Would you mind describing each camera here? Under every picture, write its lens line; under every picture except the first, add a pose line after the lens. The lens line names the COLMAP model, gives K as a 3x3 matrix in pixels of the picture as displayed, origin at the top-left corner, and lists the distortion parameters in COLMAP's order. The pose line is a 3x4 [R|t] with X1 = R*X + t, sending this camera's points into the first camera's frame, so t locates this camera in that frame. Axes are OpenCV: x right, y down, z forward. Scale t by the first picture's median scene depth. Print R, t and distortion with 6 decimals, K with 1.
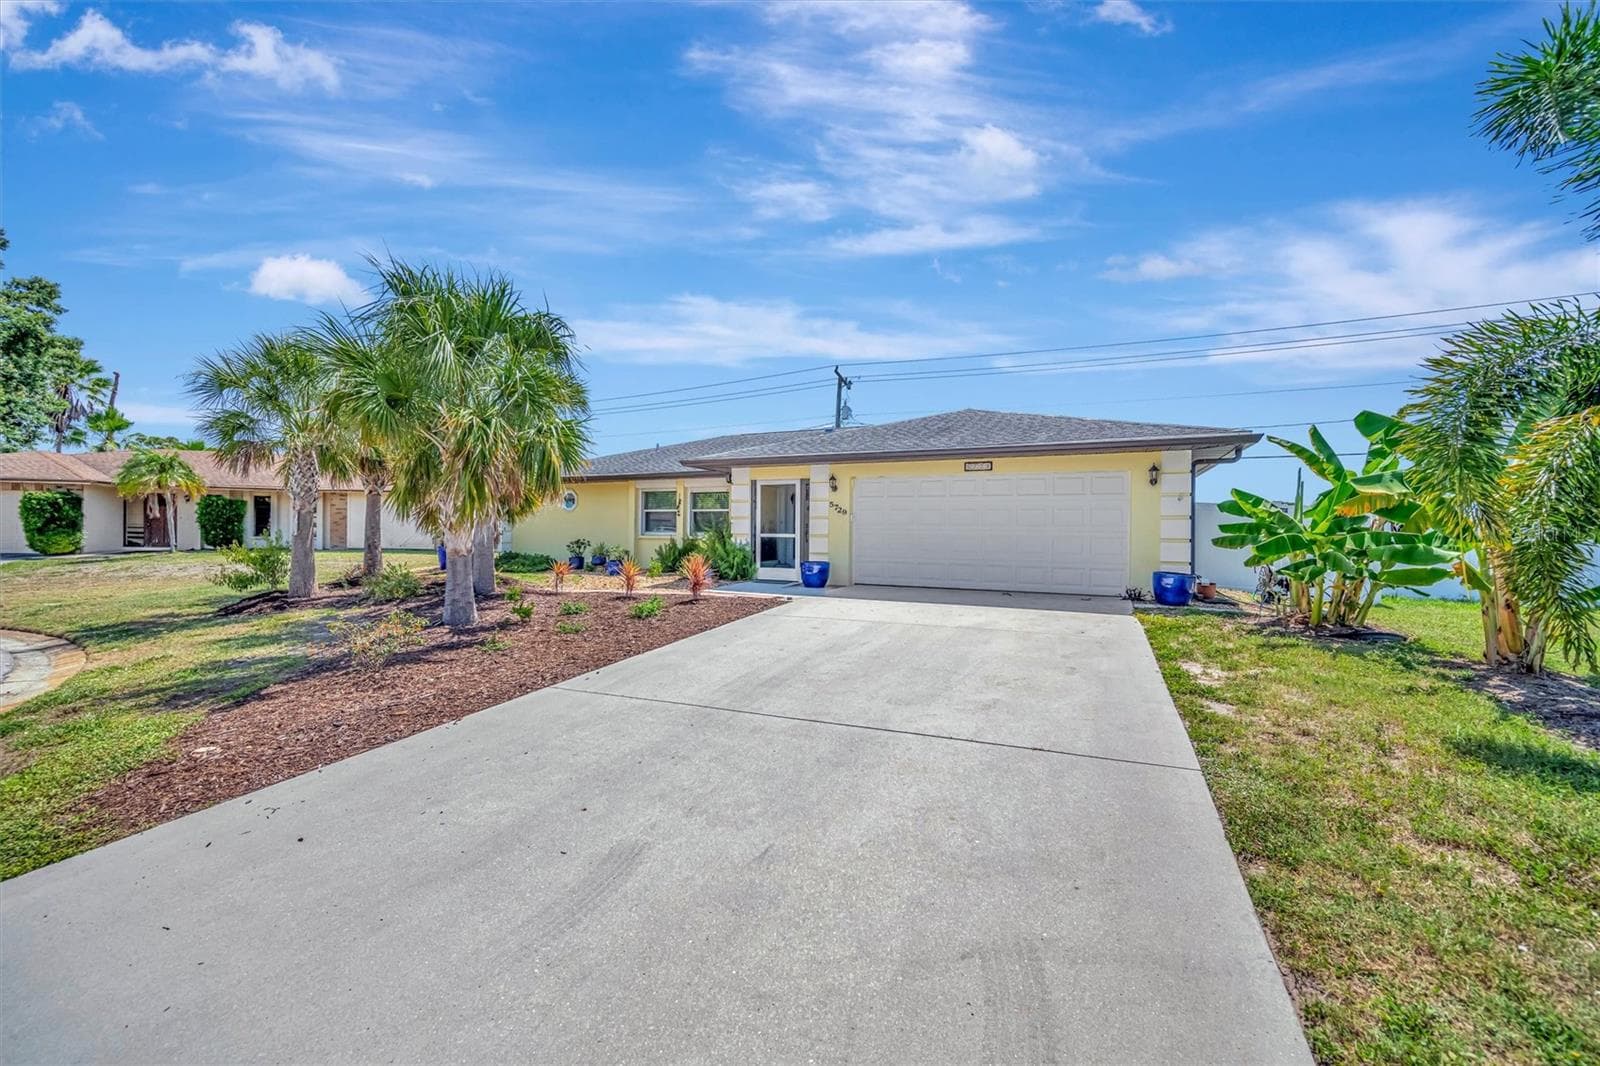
lens RADIAL K [[613.9, 0, 807.0], [0, 613.9, 538.9], [0, 0, 1]] dist [-0.000579, 0.000188]
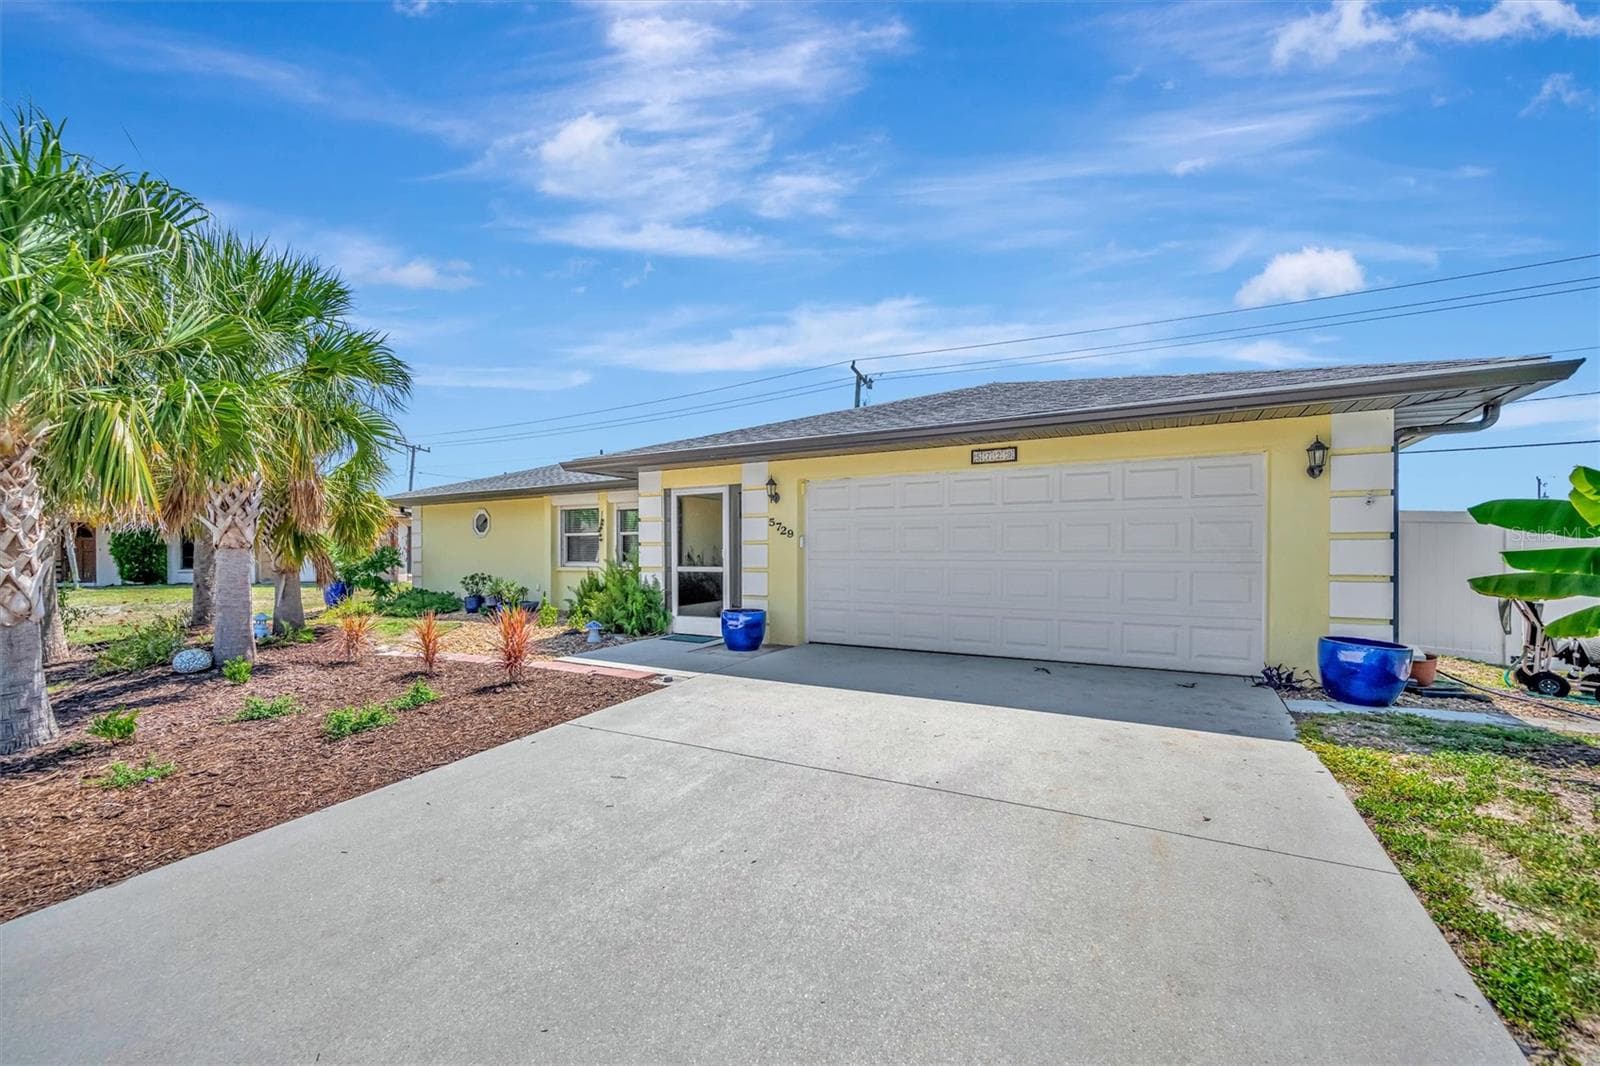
lens RADIAL K [[639.0, 0, 800.6], [0, 639.0, 563.4], [0, 0, 1]] dist [0.000037, -0.000109]
pose [[0.996873, -0.009412, -0.078458, 0.157795], [0.009684, 0.999948, 0.003080, -0.017512], [0.078425, -0.003830, 0.996913, 0.410351]]
